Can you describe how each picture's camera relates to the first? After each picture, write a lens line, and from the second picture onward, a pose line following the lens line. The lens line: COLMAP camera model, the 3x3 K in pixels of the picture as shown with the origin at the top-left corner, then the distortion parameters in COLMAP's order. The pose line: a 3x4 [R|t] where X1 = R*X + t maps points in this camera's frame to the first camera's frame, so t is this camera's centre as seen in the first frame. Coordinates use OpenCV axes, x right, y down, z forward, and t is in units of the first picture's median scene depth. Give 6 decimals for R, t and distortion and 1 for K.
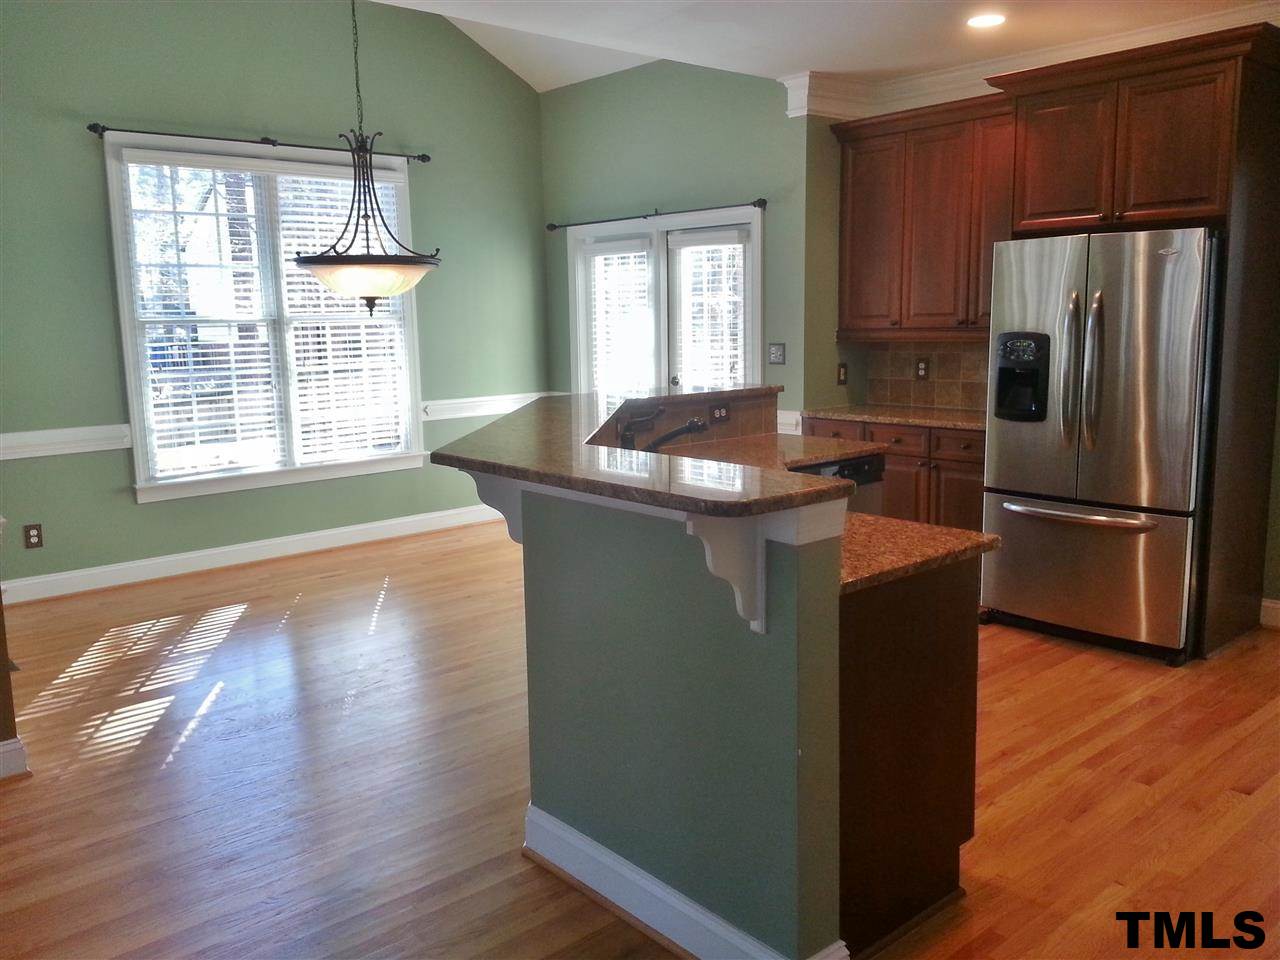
lens RADIAL K [[1052.9, 0, 604.1], [0, 1052.9, 473.8], [0, 0, 1]] dist [0.085203, -0.131751]
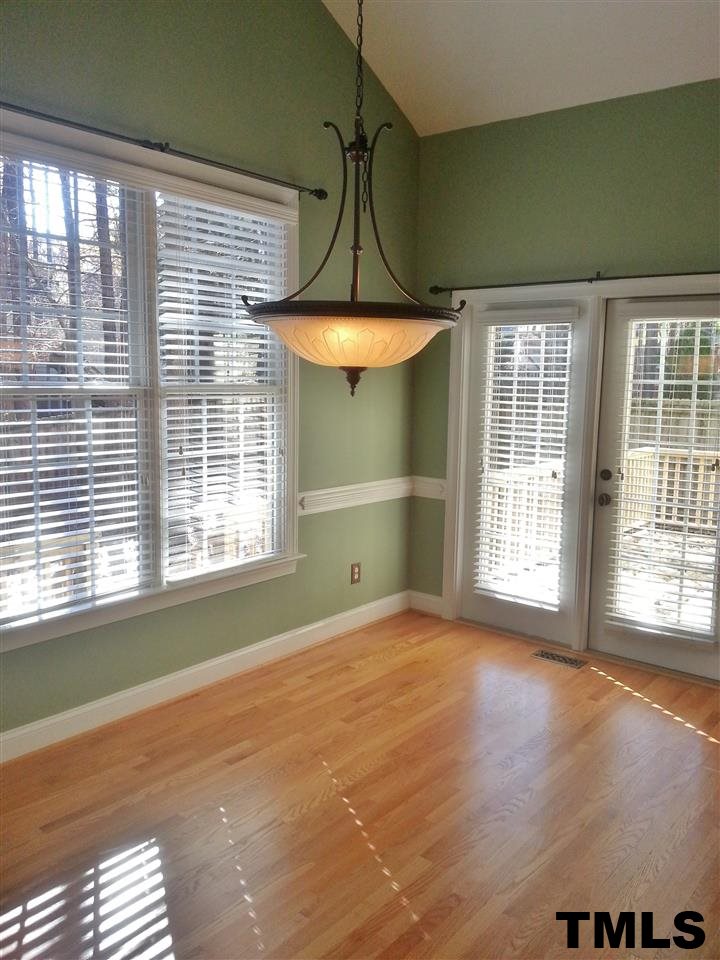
lens RADIAL K [[789.7, 0, 360.8], [0, 789.7, 469.8], [0, 0, 1]] dist [0.085203, -0.131751]
pose [[0.980878, 0.014002, 0.194117, -0.260363], [-0.007845, 0.999443, -0.032450, -0.071203], [-0.194464, 0.030307, 0.980441, 0.421251]]
